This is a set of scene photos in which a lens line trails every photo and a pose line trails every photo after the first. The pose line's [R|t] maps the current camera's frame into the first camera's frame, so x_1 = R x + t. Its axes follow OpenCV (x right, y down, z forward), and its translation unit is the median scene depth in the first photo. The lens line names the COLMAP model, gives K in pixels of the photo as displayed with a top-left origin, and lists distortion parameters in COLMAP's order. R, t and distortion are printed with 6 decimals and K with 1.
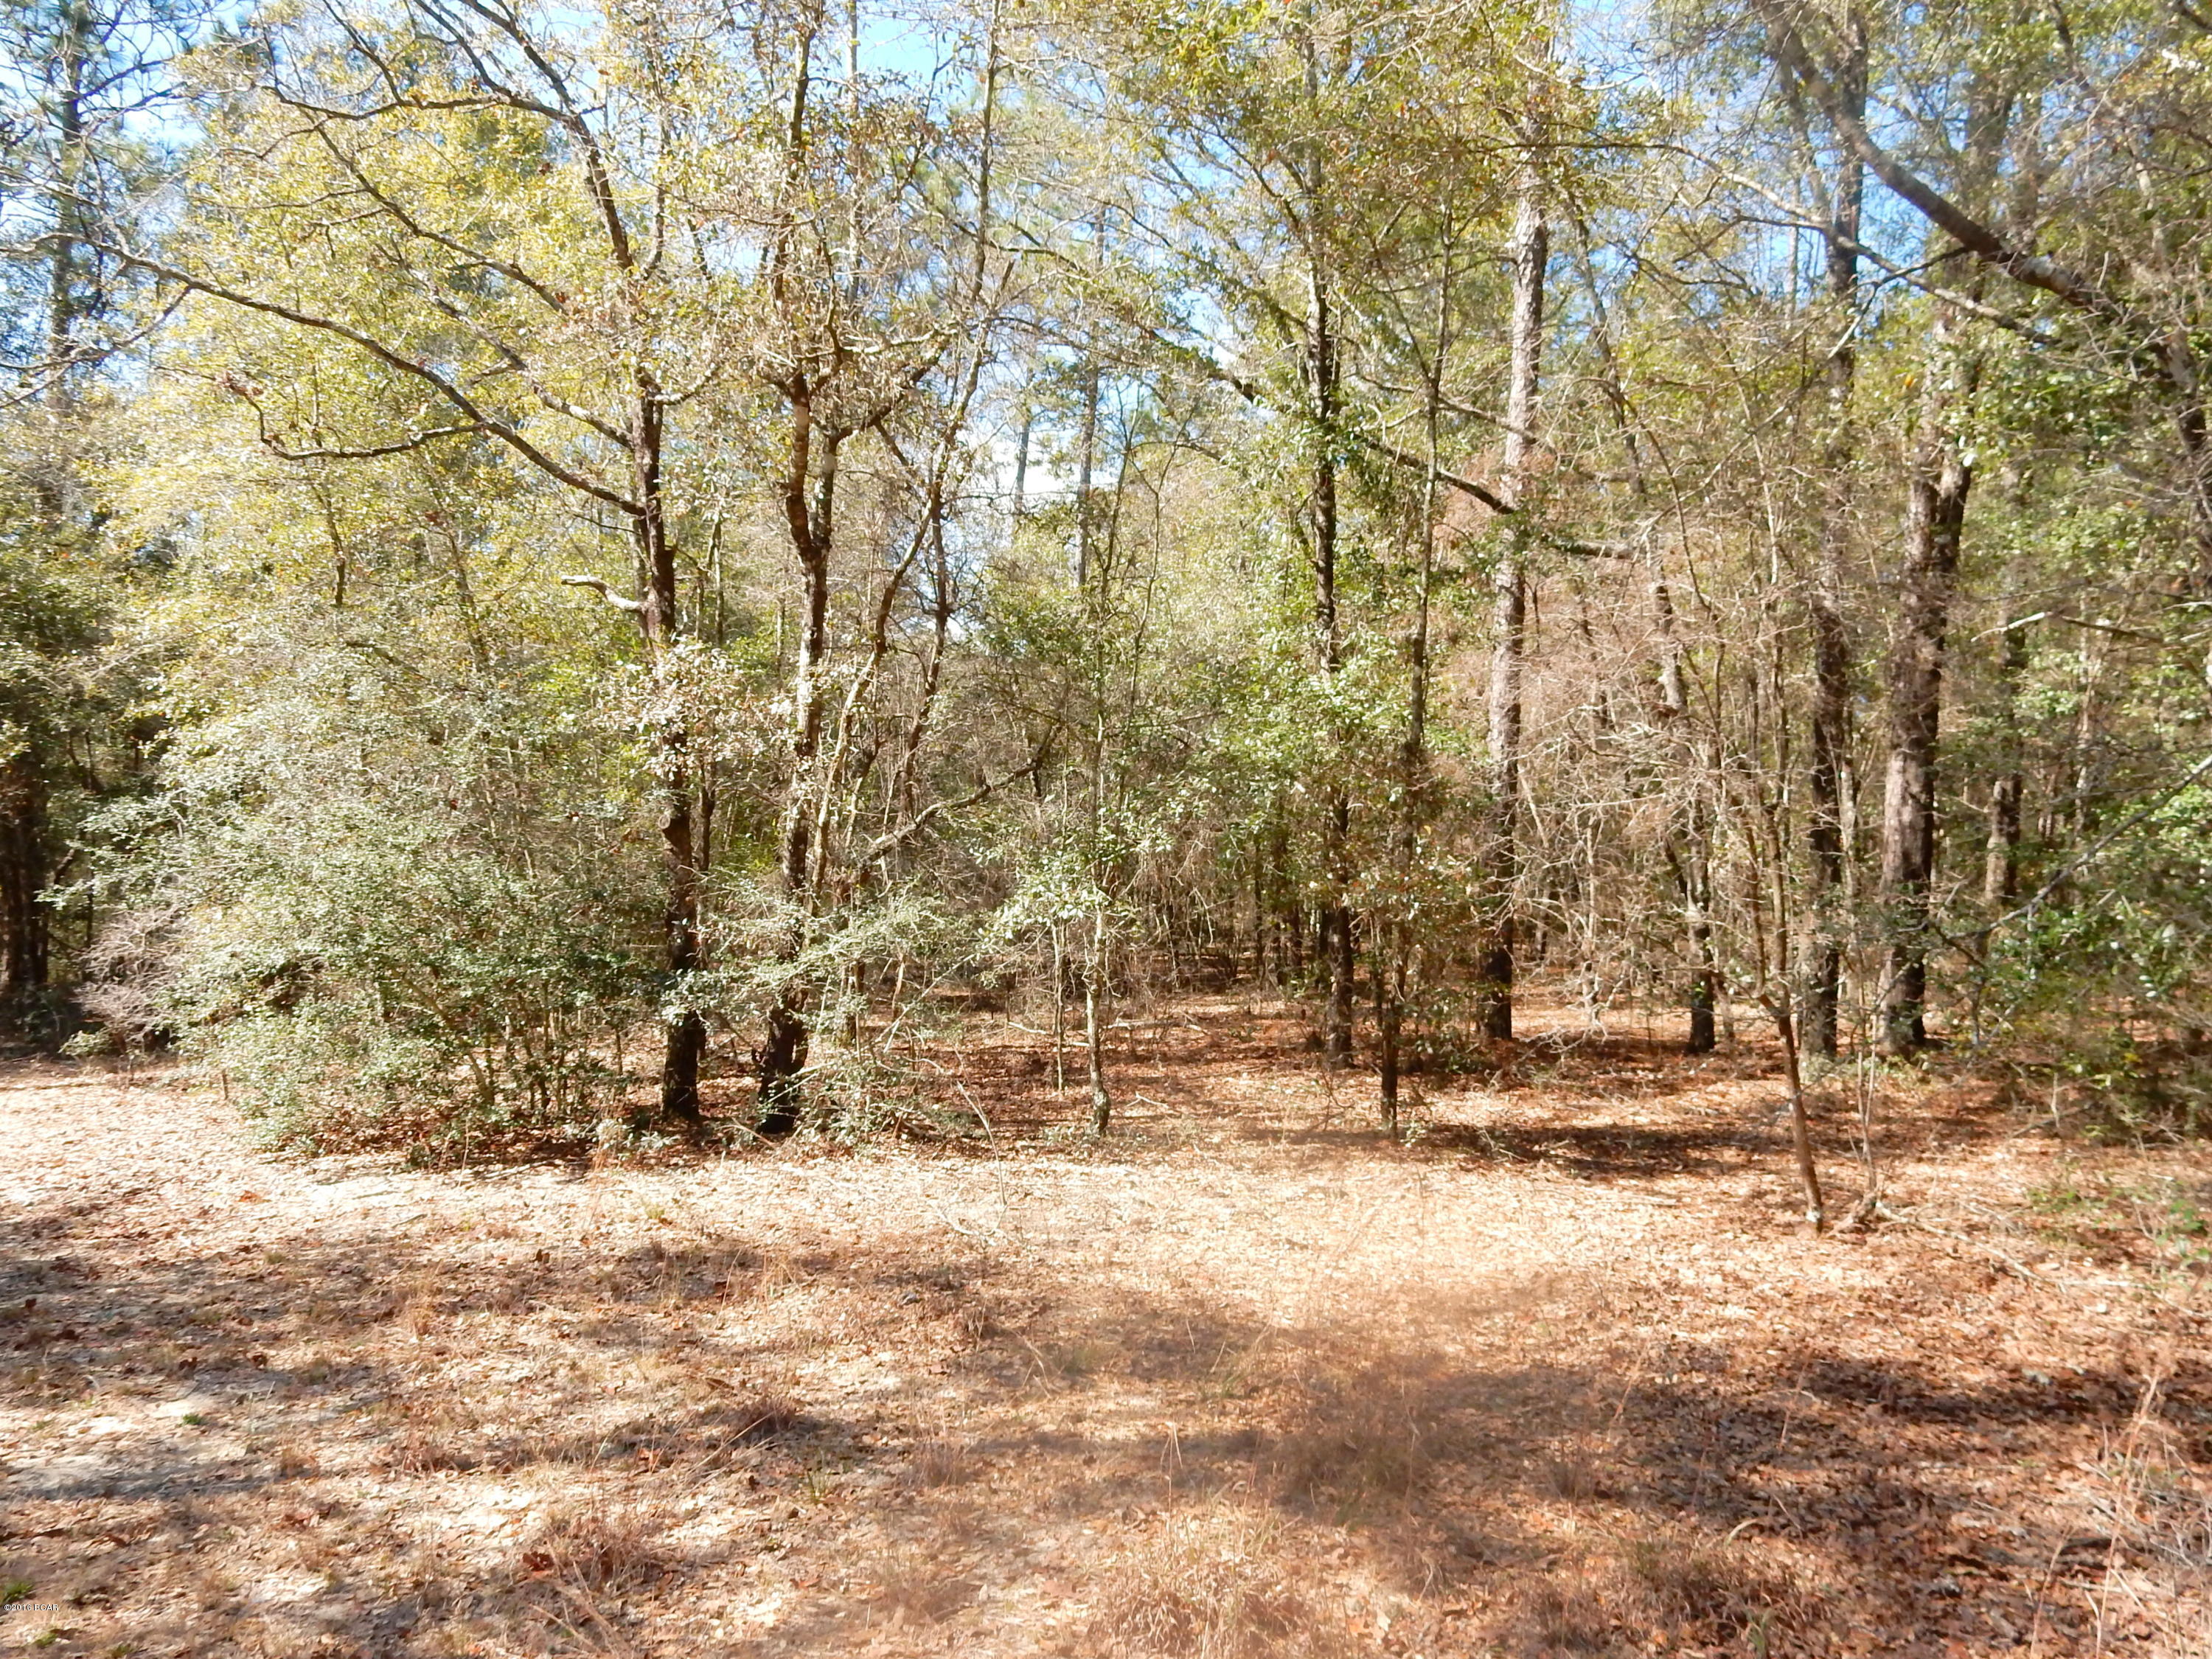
lens RADIAL K [[1585.4, 0, 1100.2], [0, 1585.4, 830.0], [0, 0, 1]] dist [0.001412, -0.002353]
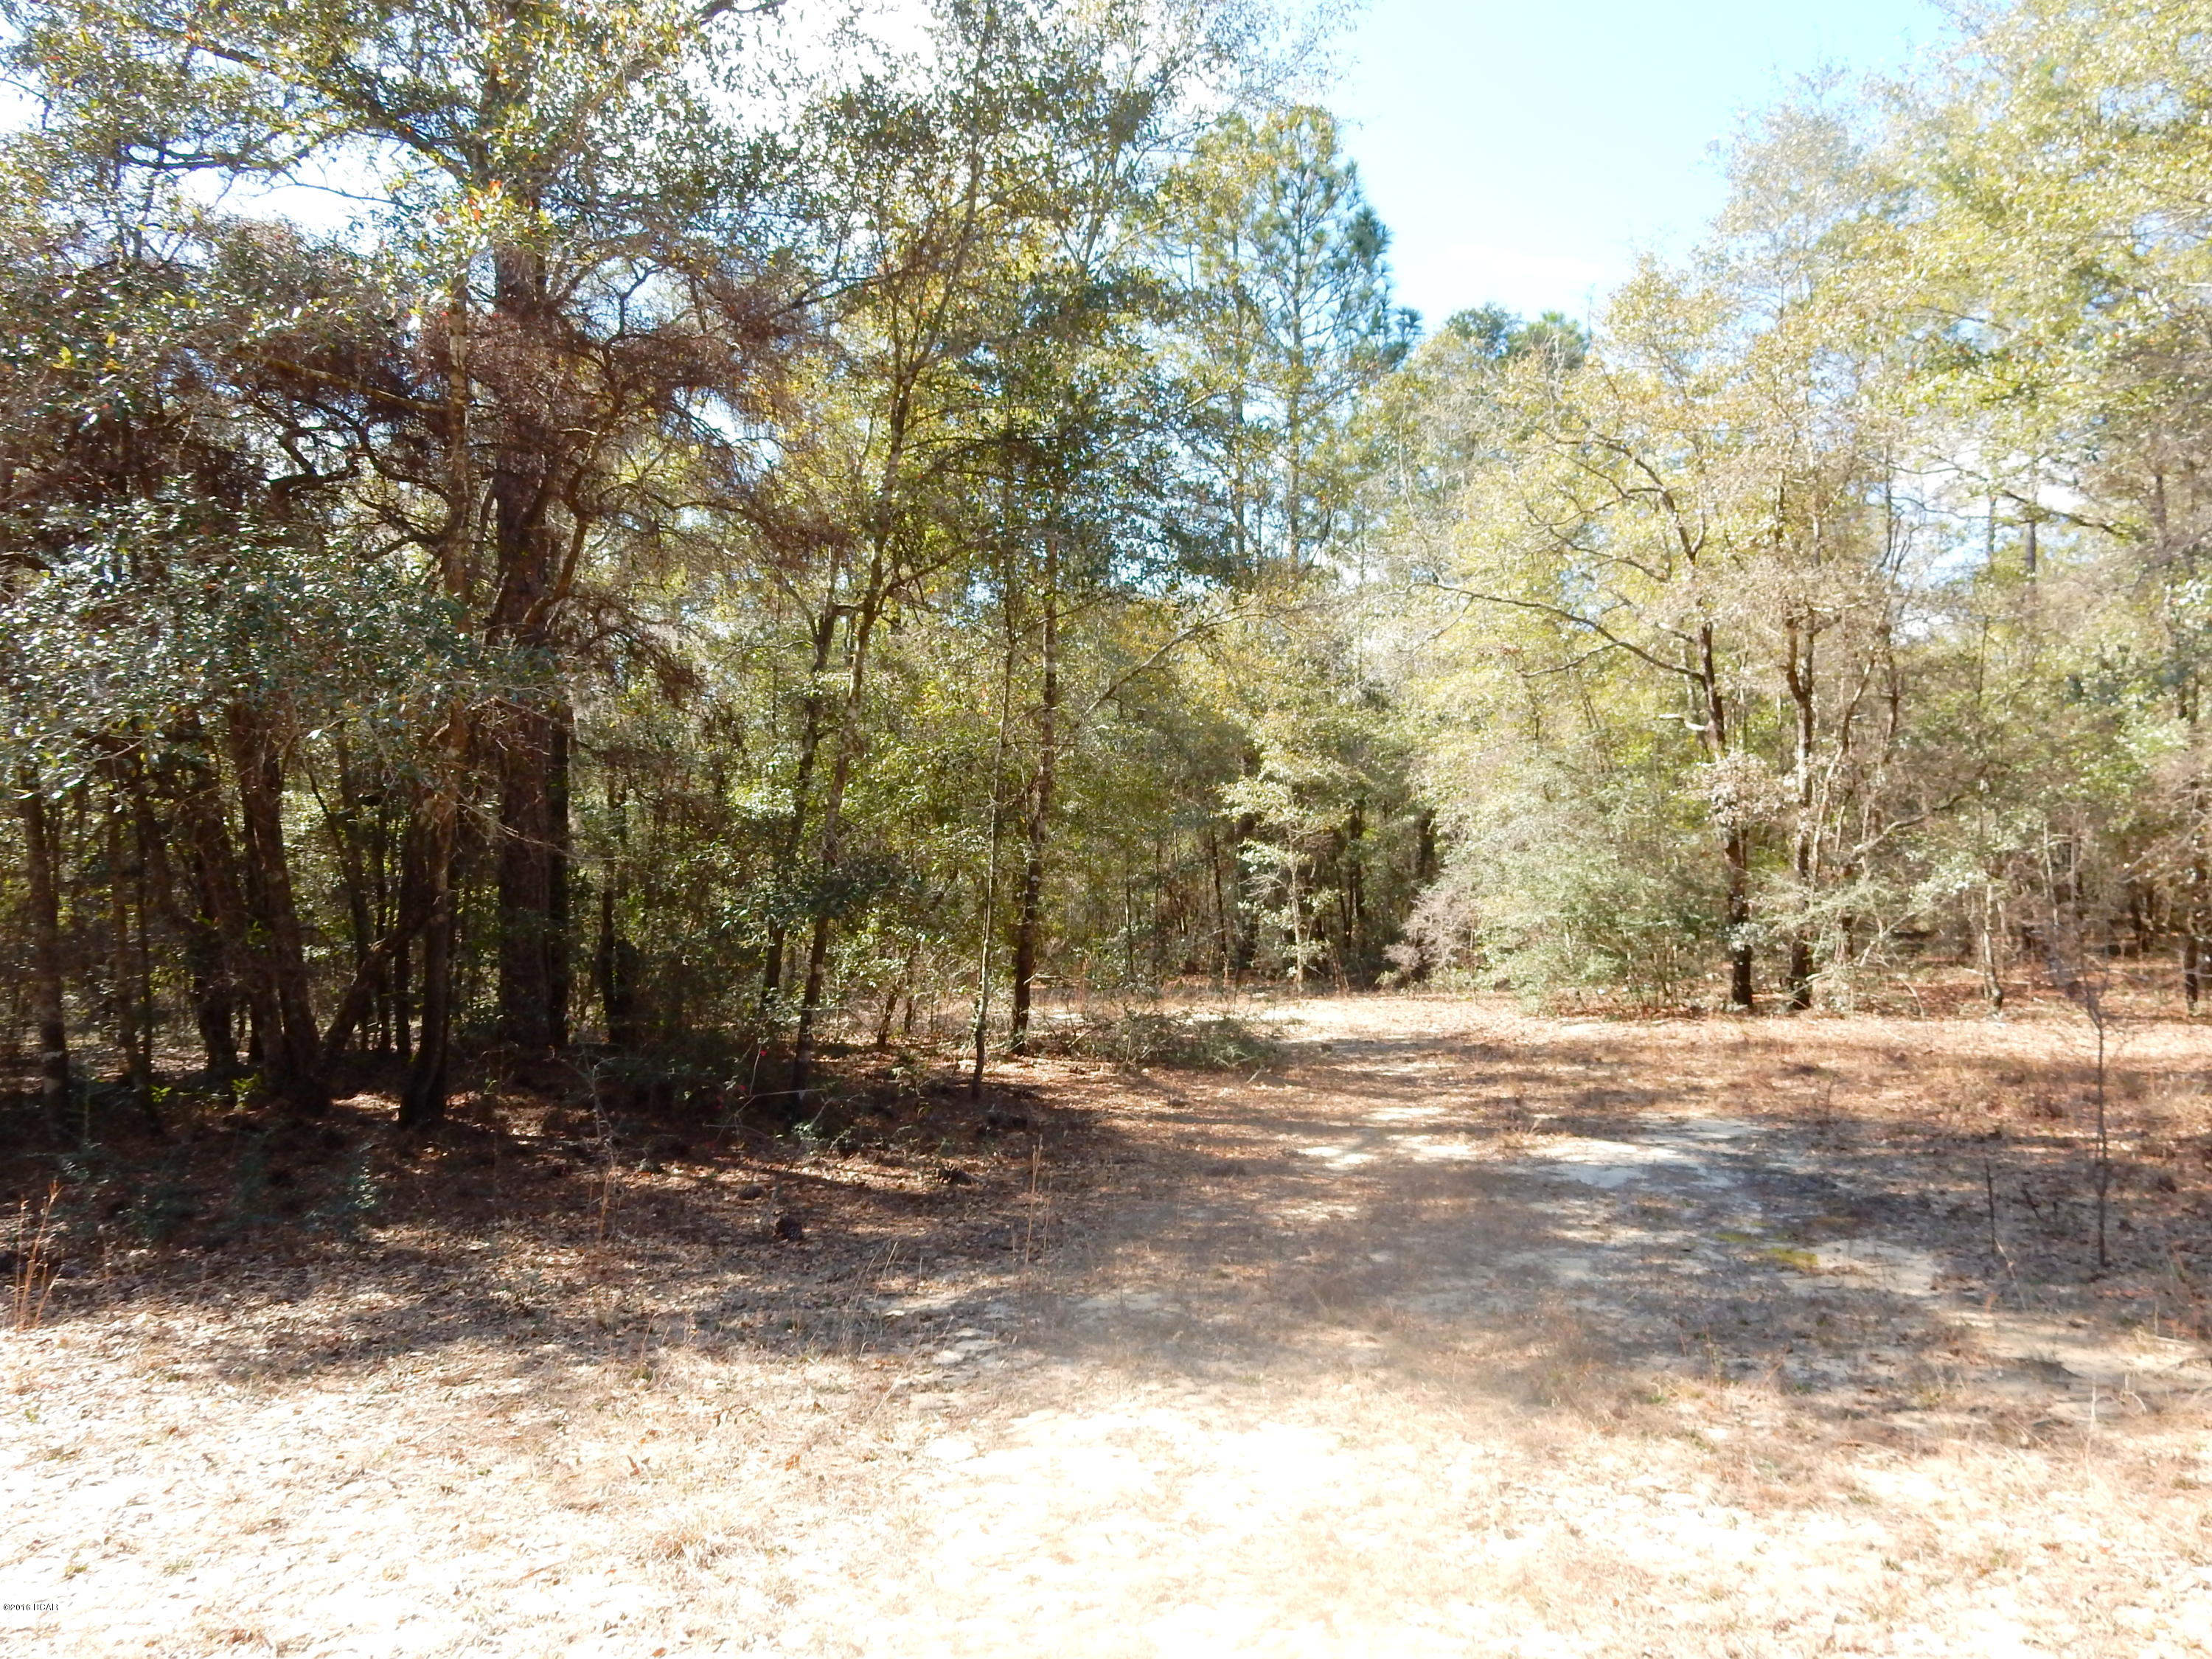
lens RADIAL K [[1585.4, 0, 1095.2], [0, 1585.4, 837.0], [0, 0, 1]] dist [0.001412, -0.002353]
pose [[0.820405, -0.049112, -0.569670, 0.188150], [0.049454, 0.998666, -0.014875, -0.024207], [0.569641, -0.015969, 0.821739, -0.997923]]
